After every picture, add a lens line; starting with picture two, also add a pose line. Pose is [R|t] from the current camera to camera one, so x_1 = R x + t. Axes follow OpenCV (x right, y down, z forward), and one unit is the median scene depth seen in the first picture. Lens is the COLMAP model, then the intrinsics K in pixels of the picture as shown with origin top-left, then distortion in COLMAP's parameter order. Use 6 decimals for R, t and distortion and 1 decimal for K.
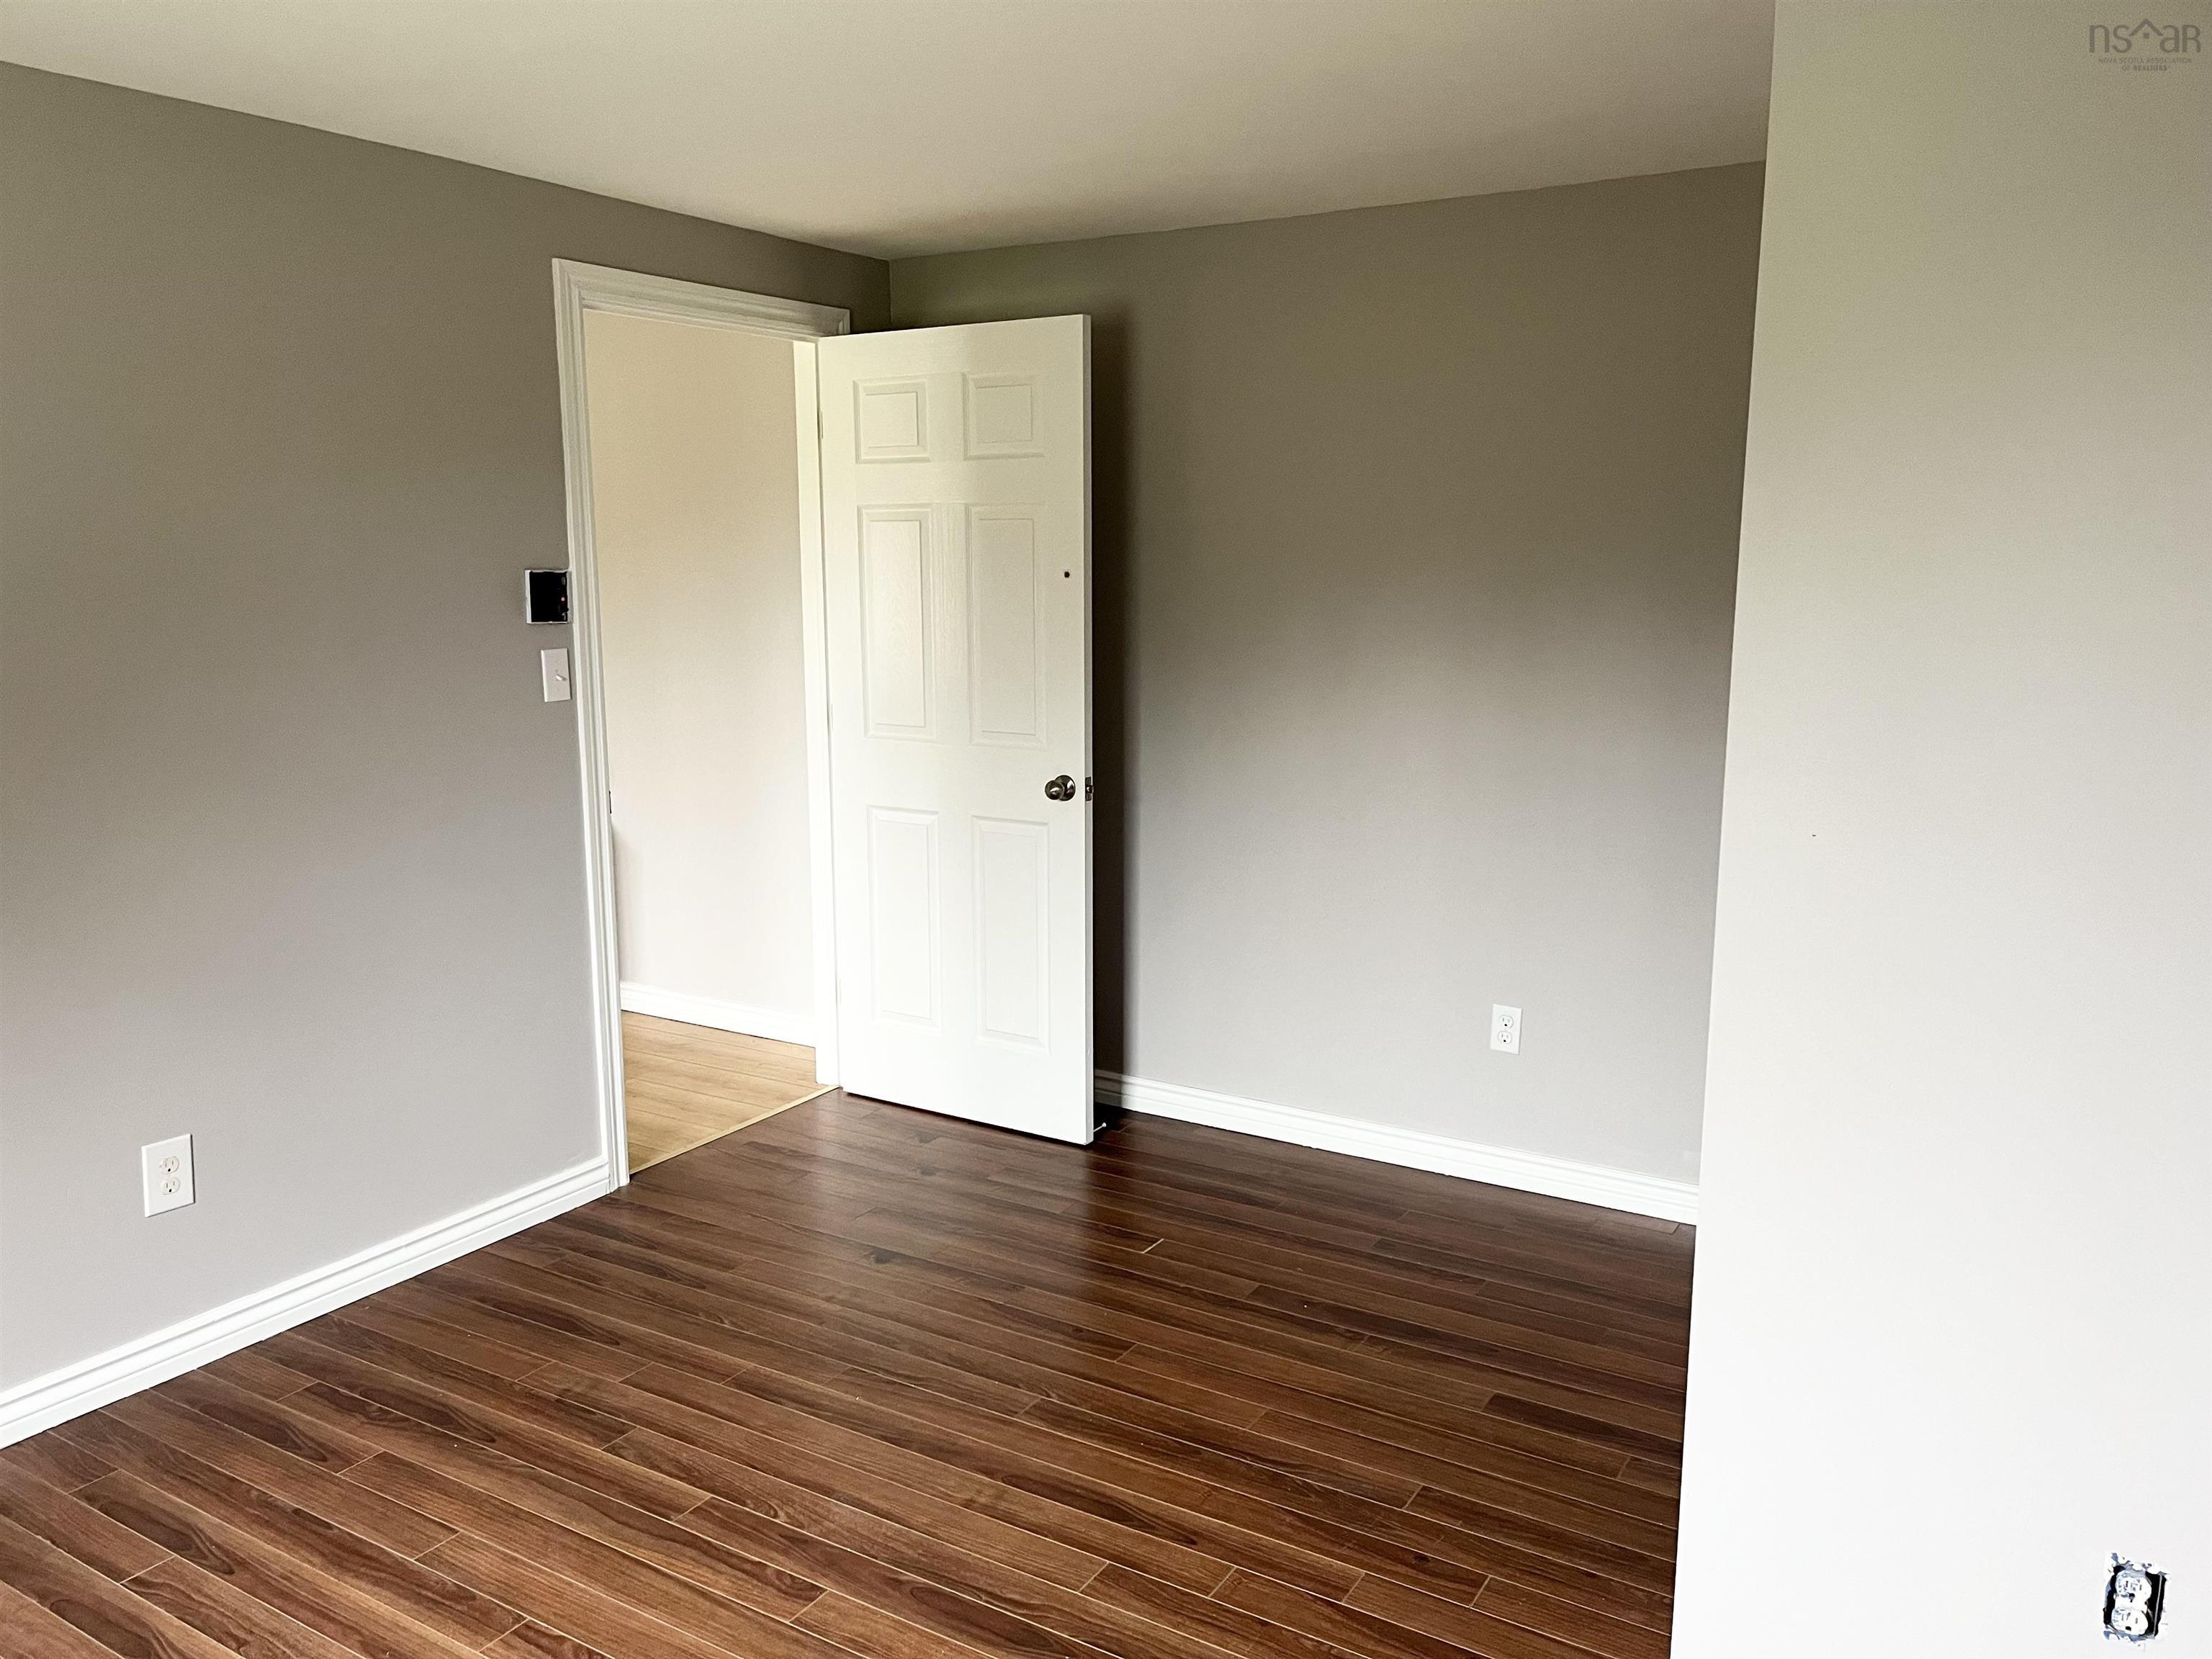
lens RADIAL K [[1675.0, 0, 1091.3], [0, 1675.0, 828.2], [0, 0, 1]] dist [0.031662, -0.018420]
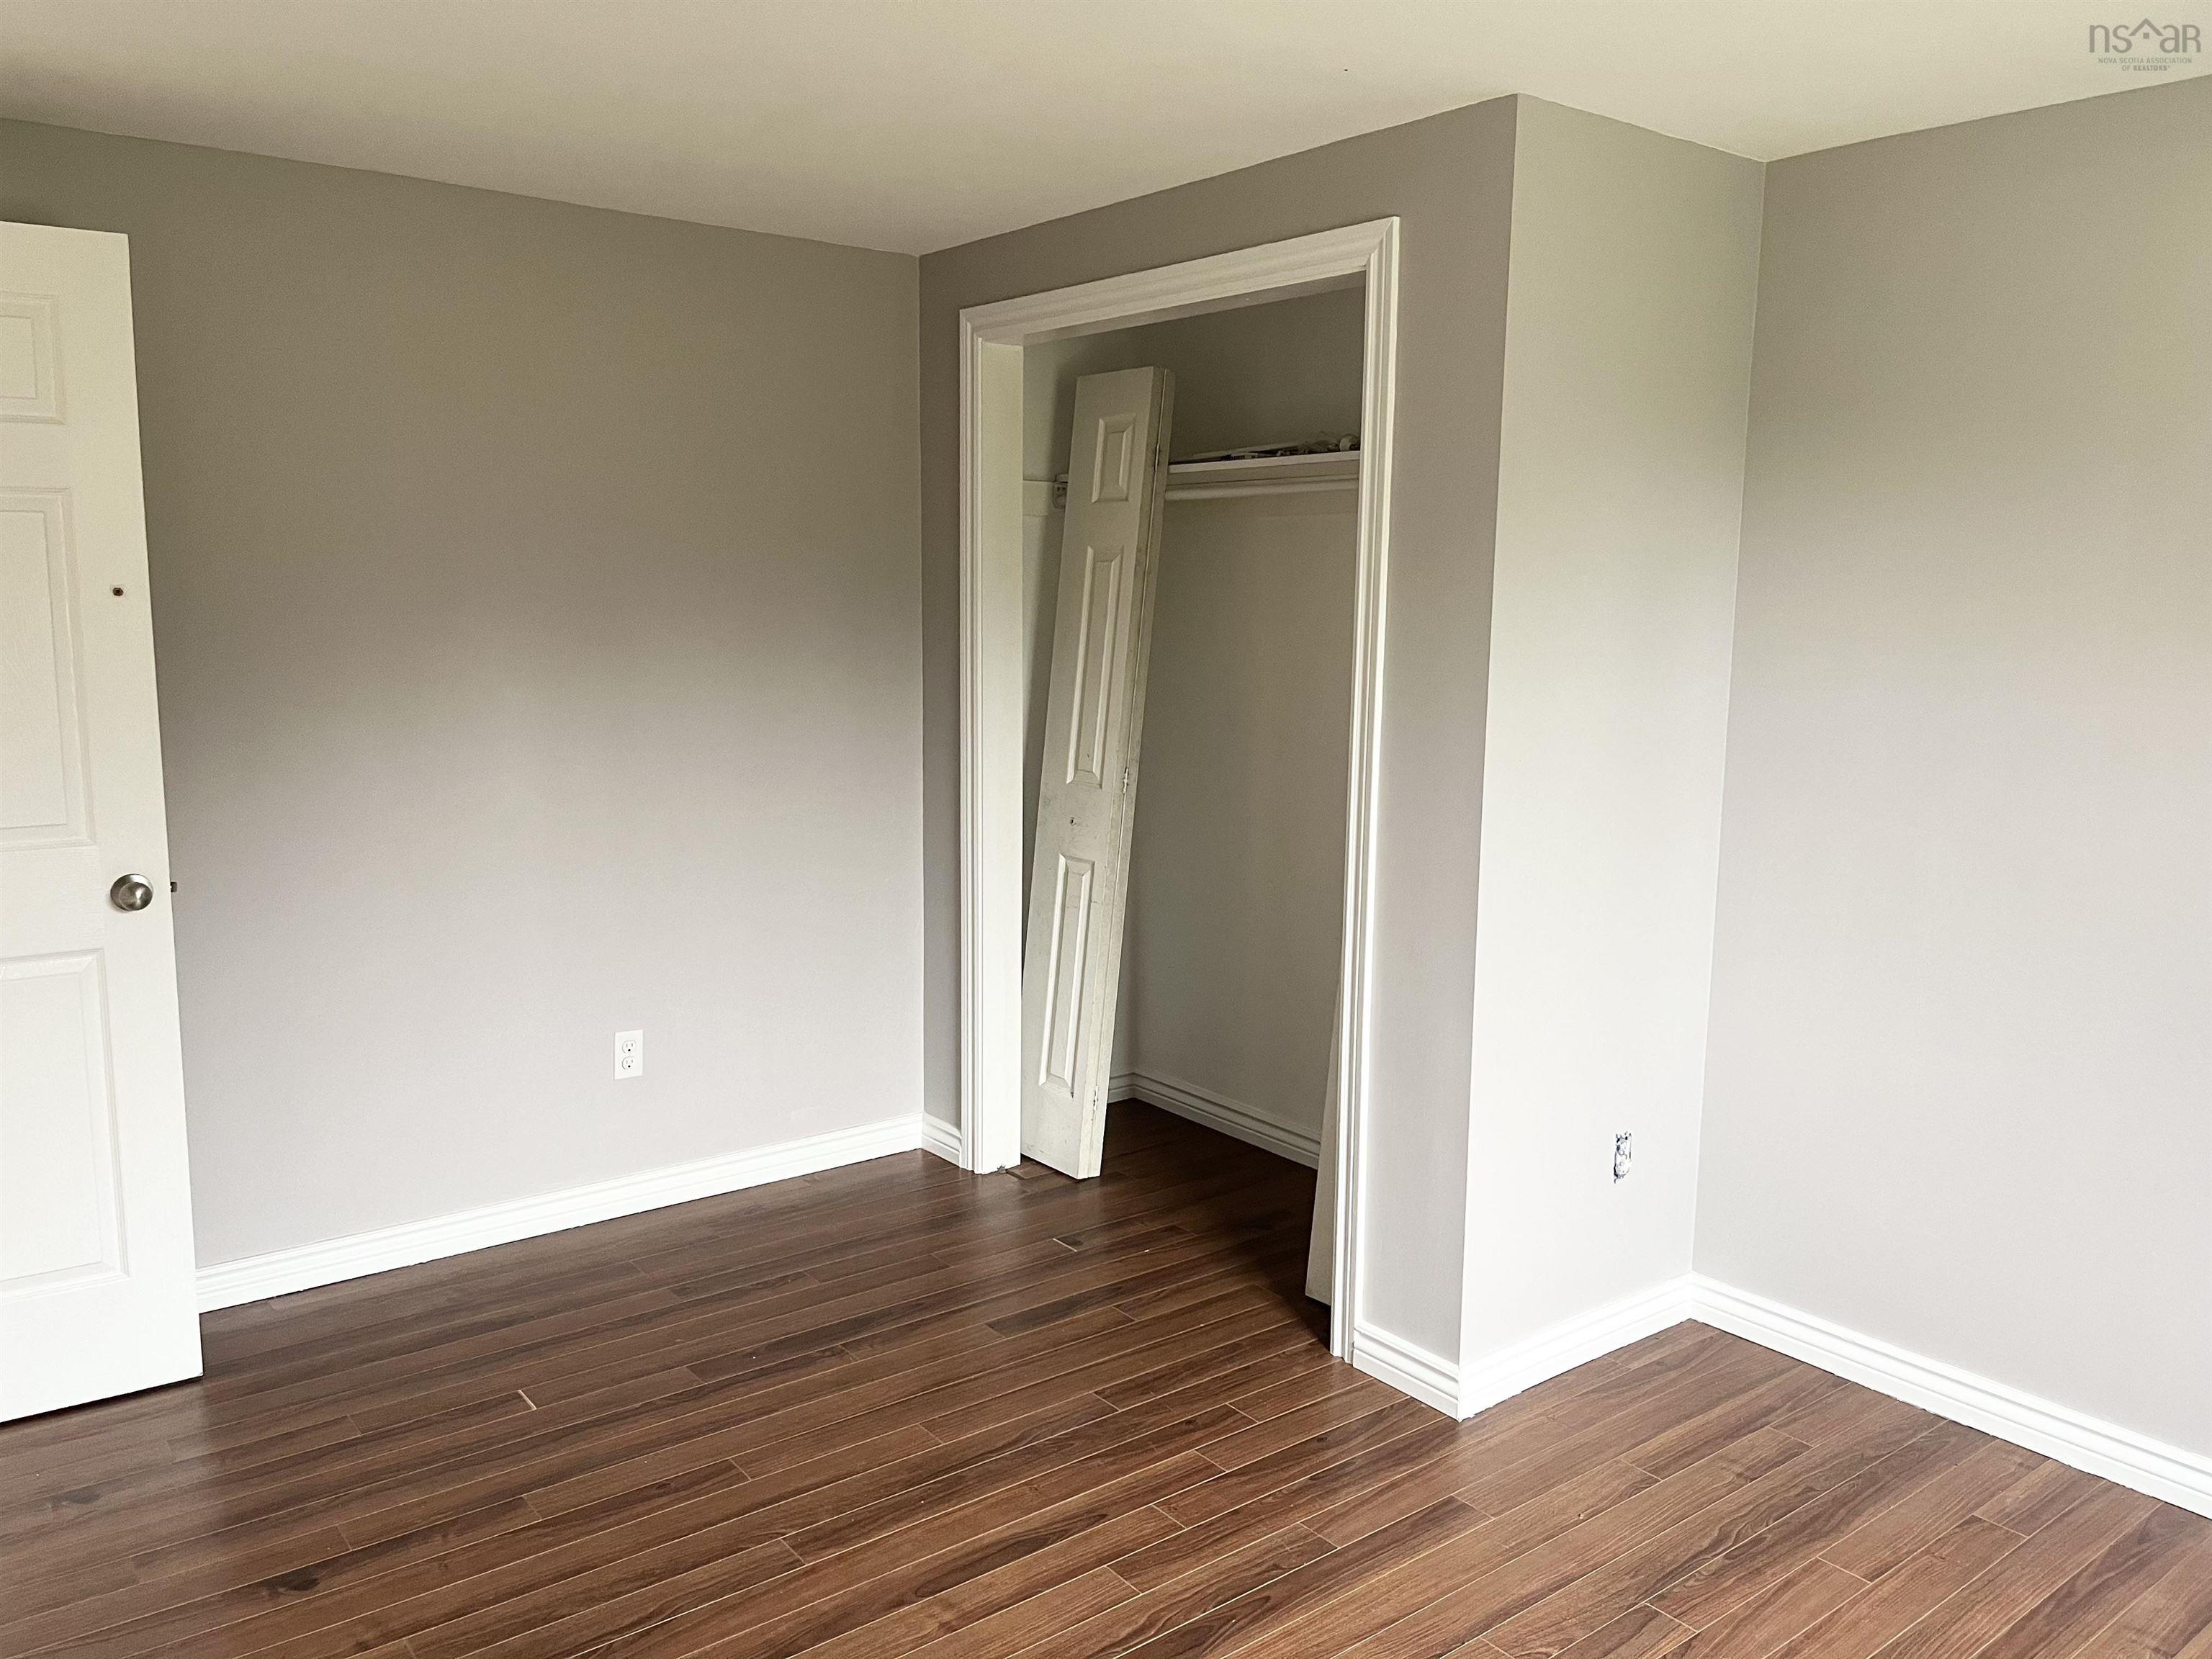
lens RADIAL K [[1675.0, 0, 1086.3], [0, 1675.0, 837.6], [0, 0, 1]] dist [0.031662, -0.018420]
pose [[0.366289, -0.138348, 0.920159, -0.627581], [0.148783, 0.984870, 0.088851, -0.060673], [-0.918529, 0.104359, 0.381331, 0.426361]]
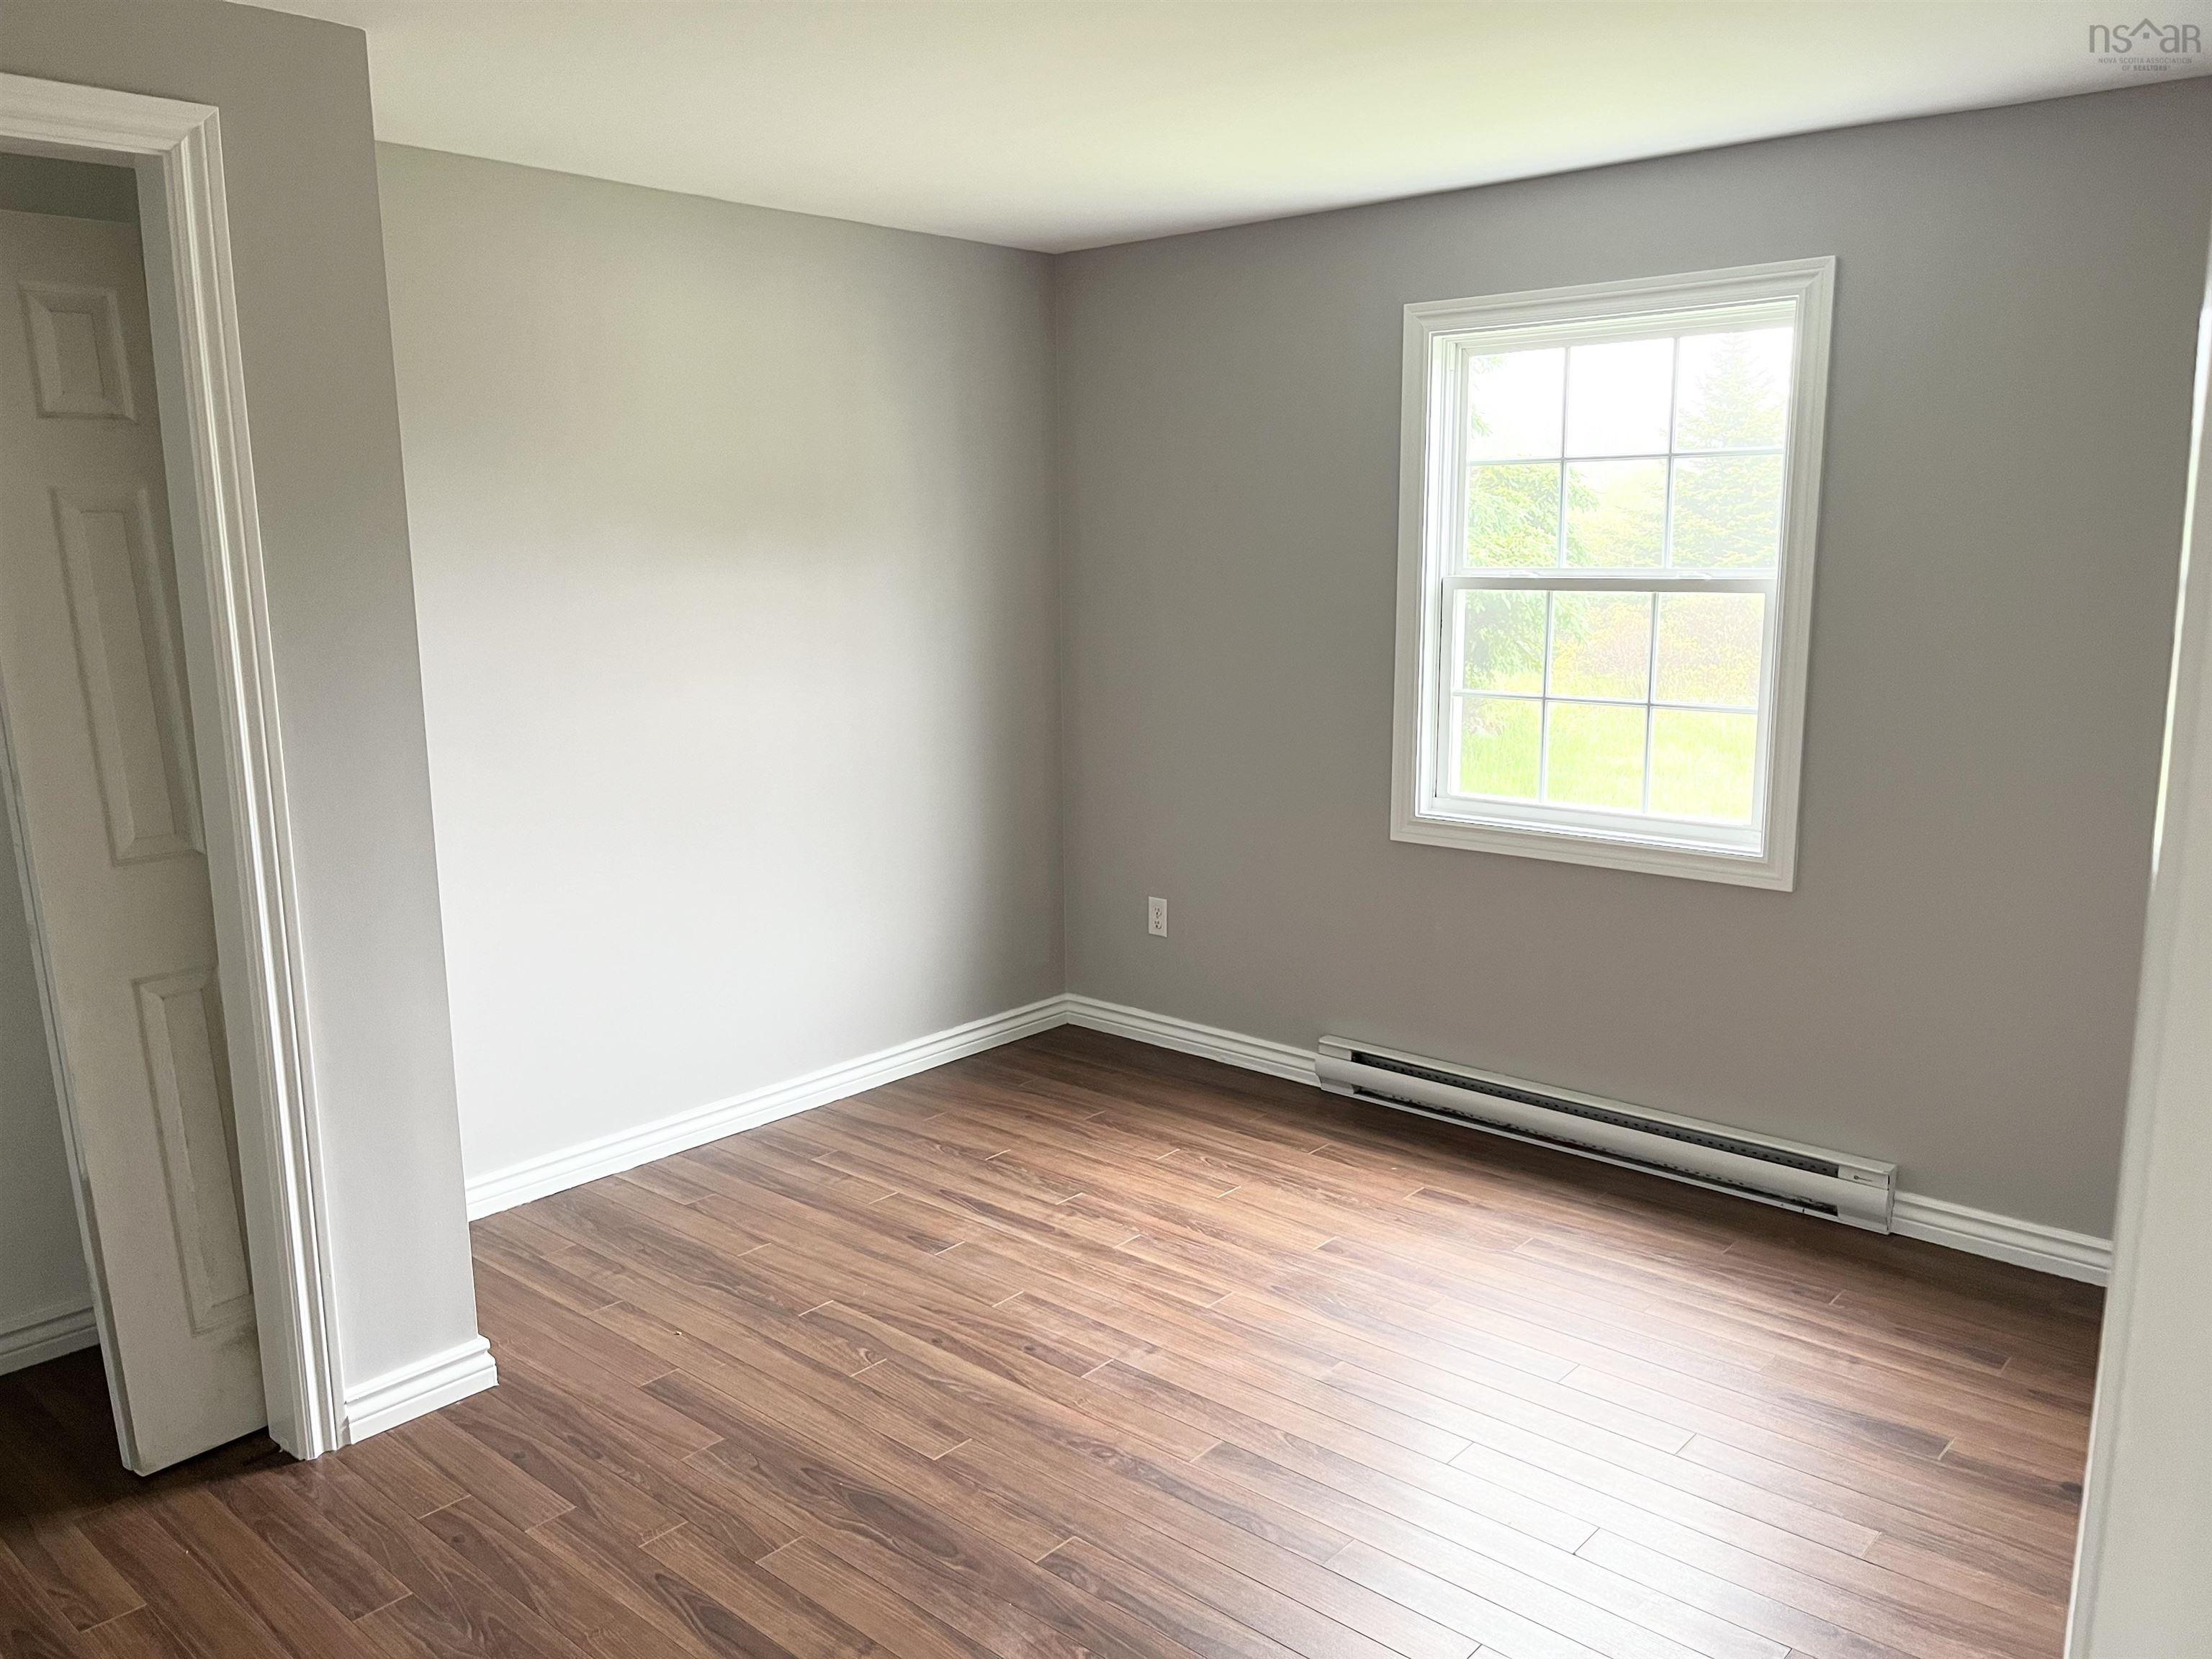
lens RADIAL K [[1675.0, 0, 1107.5], [0, 1675.0, 833.9], [0, 0, 1]] dist [0.031662, -0.018420]
pose [[-0.985672, -0.028350, 0.166277, -0.251172], [0.029306, 0.941998, 0.334336, -0.208855], [-0.166111, 0.334418, -0.927670, 1.268976]]
